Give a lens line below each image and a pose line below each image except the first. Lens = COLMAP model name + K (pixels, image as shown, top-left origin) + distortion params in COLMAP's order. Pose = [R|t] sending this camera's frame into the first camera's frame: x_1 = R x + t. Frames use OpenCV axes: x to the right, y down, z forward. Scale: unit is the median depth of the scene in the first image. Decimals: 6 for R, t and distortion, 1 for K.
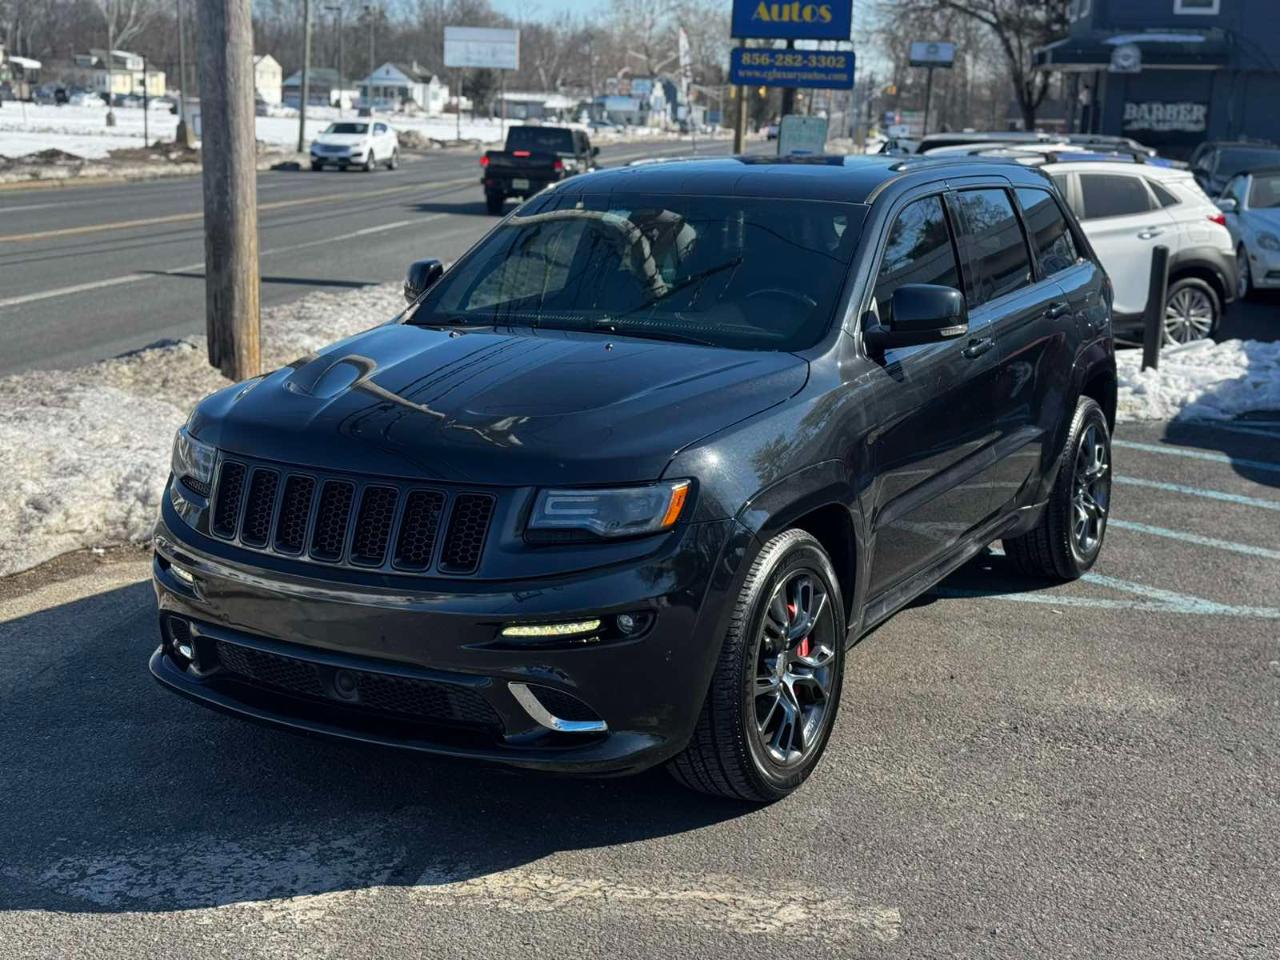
lens RADIAL K [[1767.4, 0, 631.4], [0, 1767.4, 465.4], [0, 0, 1]] dist [0.220356, -0.502034]
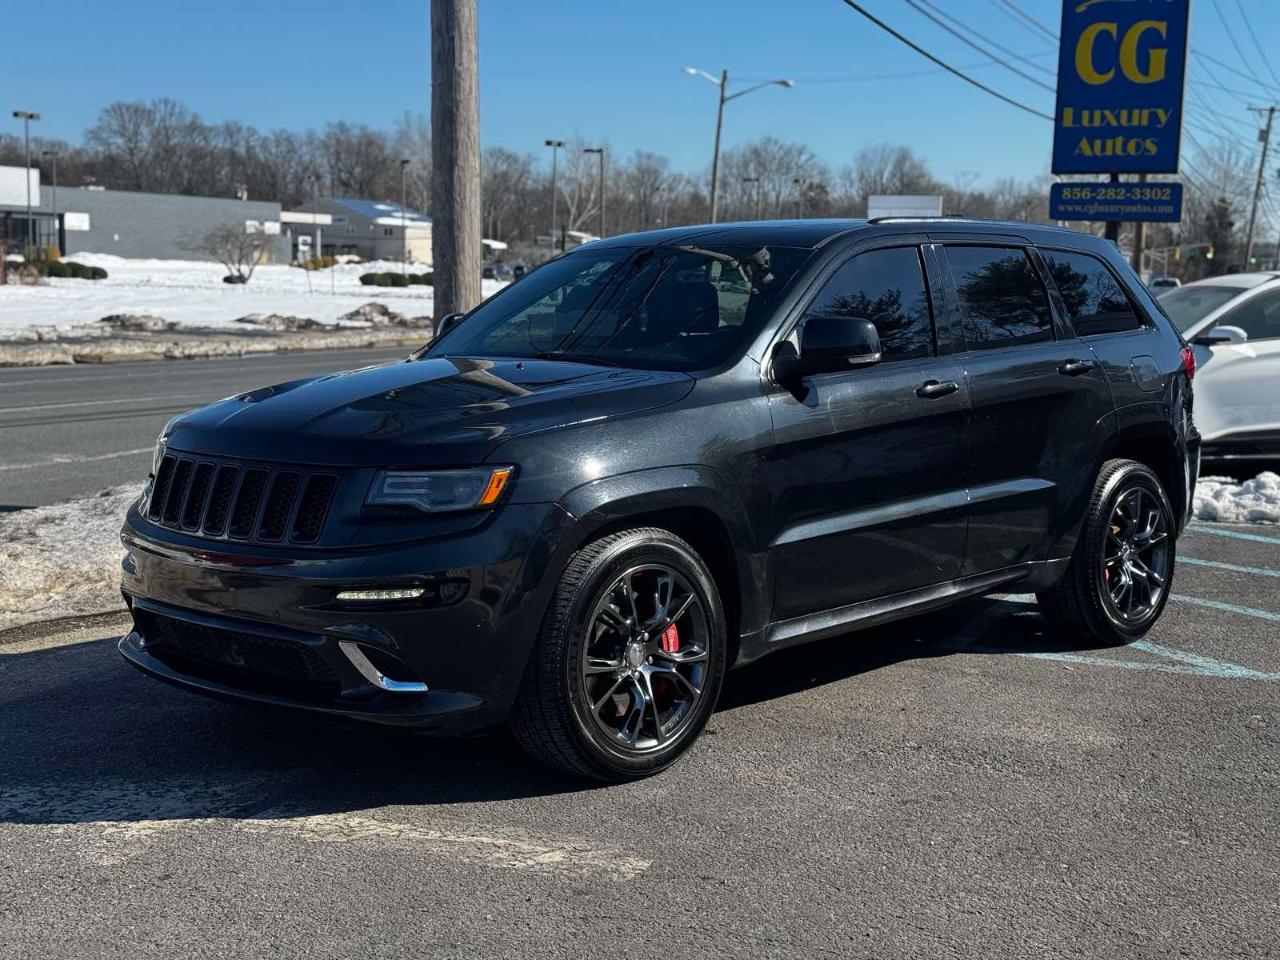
lens RADIAL K [[1768.3, 0, 640.0], [0, 1768.3, 480.0], [0, 0, 1]] dist [0.213414, -0.500648]
pose [[0.970721, 0.015759, -0.239692, 0.229586], [-0.036284, 0.996016, -0.081458, 0.064021], [0.237453, 0.087770, 0.967426, -0.024966]]
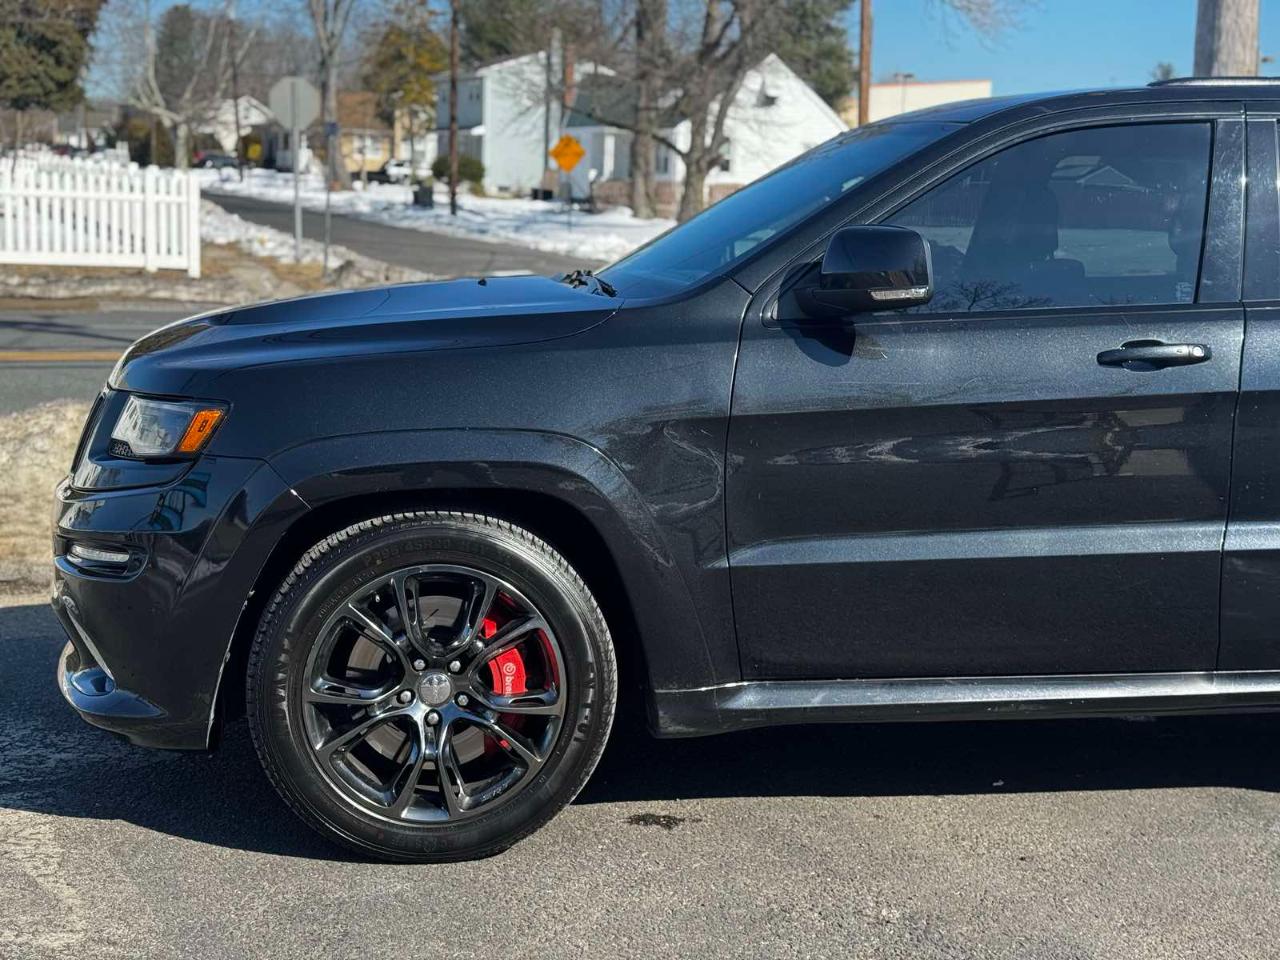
lens RADIAL K [[1768.3, 0, 640.0], [0, 1768.3, 480.0], [0, 0, 1]] dist [0.213414, -0.500648]
pose [[0.605877, 0.118525, -0.786680, 0.488402], [-0.170398, 0.985225, 0.017203, -0.002257], [0.777096, 0.123625, 0.617121, 0.399698]]
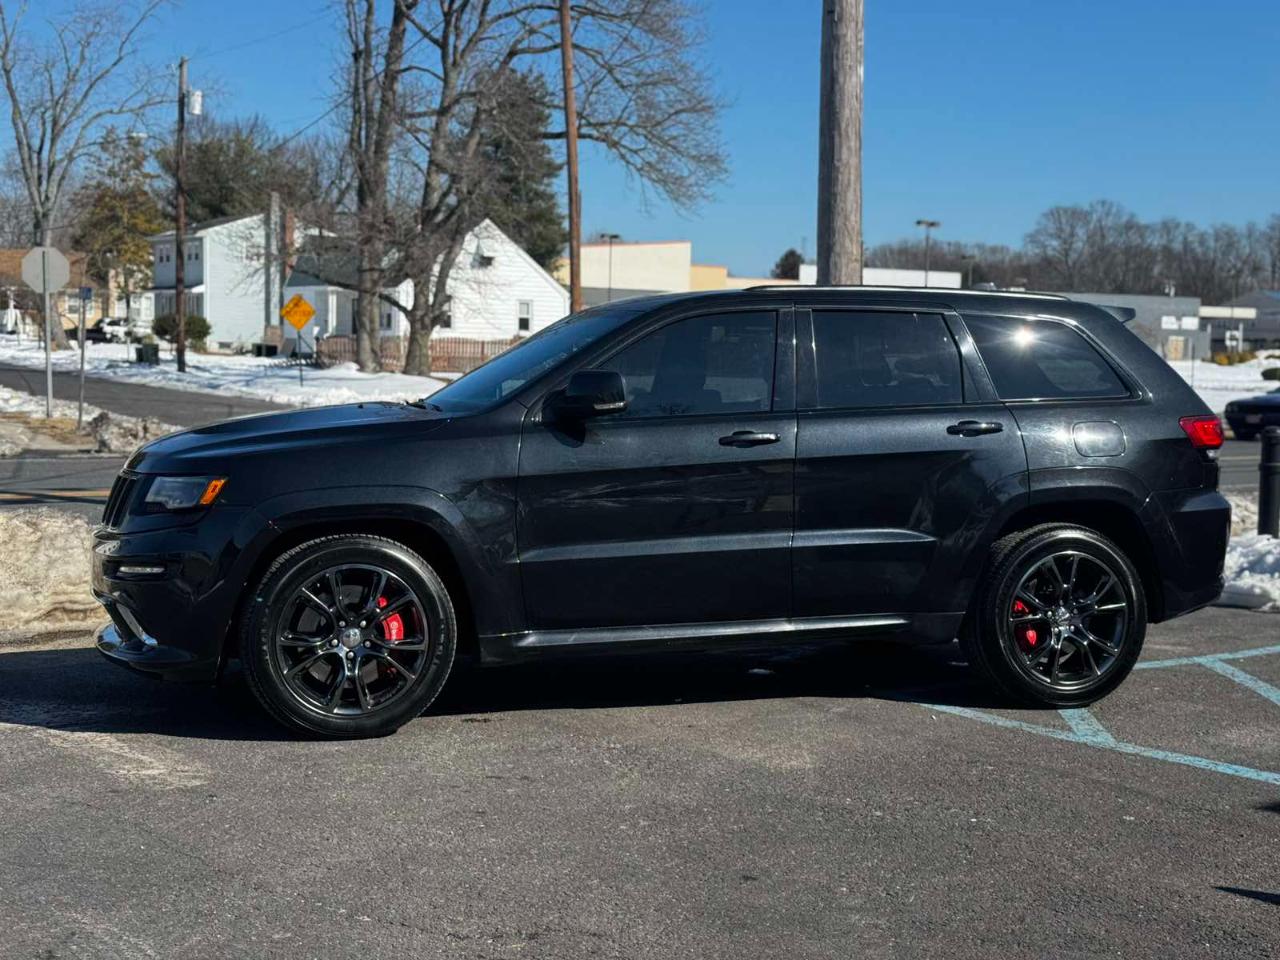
lens RADIAL K [[1768.3, 0, 640.0], [0, 1768.3, 480.0], [0, 0, 1]] dist [0.213414, -0.500648]
pose [[0.723914, 0.034915, -0.689006, 0.768321], [-0.133441, 0.986945, -0.090189, 0.059181], [0.676862, 0.157230, 0.719122, 0.125069]]
